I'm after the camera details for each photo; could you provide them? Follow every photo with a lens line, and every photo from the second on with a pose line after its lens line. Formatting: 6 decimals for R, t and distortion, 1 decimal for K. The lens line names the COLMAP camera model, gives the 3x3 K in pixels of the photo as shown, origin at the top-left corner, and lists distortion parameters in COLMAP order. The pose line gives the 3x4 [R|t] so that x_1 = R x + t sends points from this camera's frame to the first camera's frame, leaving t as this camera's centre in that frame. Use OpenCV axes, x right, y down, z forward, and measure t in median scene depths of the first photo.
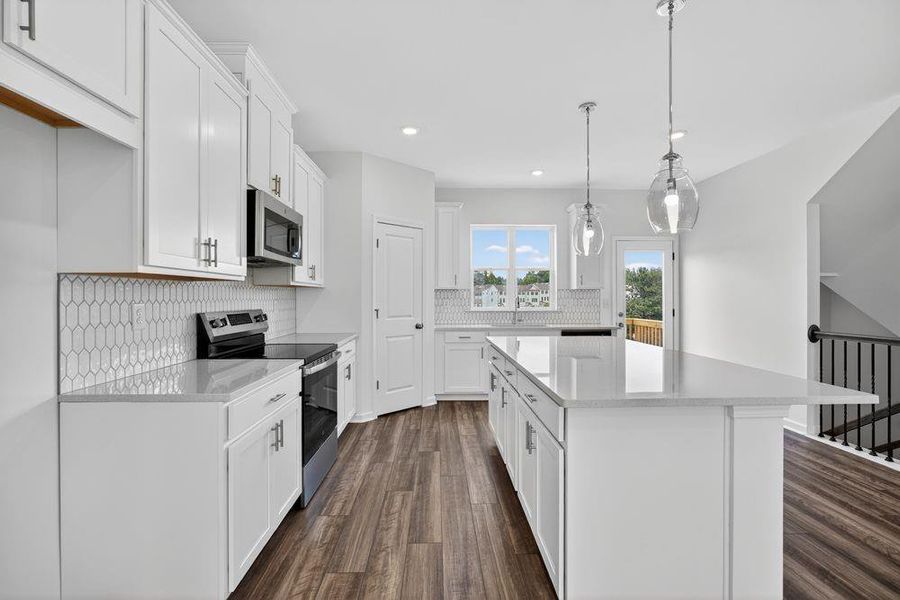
lens RADIAL K [[395.7, 0, 449.2], [0, 395.7, 296.5], [0, 0, 1]] dist [-0.018546, 0.006939]
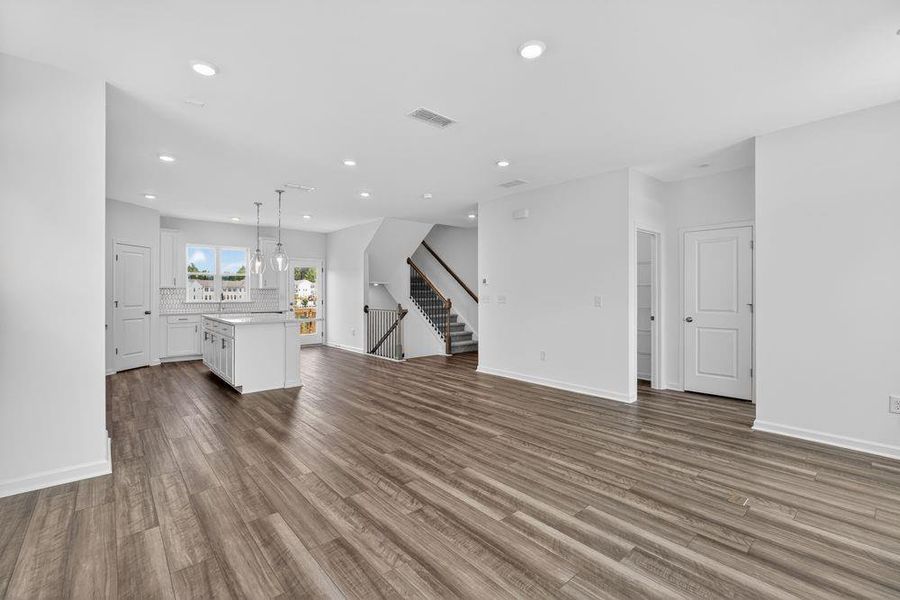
lens RADIAL K [[395.7, 0, 449.2], [0, 395.7, 296.5], [0, 0, 1]] dist [-0.018546, 0.006939]
pose [[0.774315, -0.003210, 0.632793, -0.199359], [-0.001704, 0.999973, 0.007157, 0.002133], [-0.632798, -0.006620, 0.774288, -1.324411]]
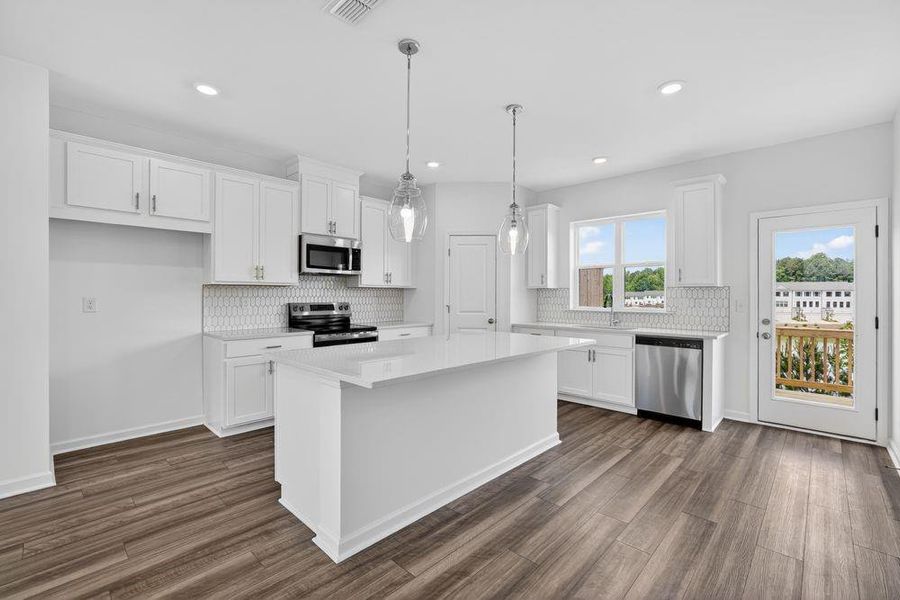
lens RADIAL K [[395.7, 0, 449.2], [0, 395.7, 296.5], [0, 0, 1]] dist [-0.018546, 0.006939]
pose [[0.700360, 0.005680, -0.713767, 0.979629], [-0.004093, 0.999984, 0.003942, 0.000124], [0.713778, 0.000161, 0.700372, 0.170139]]
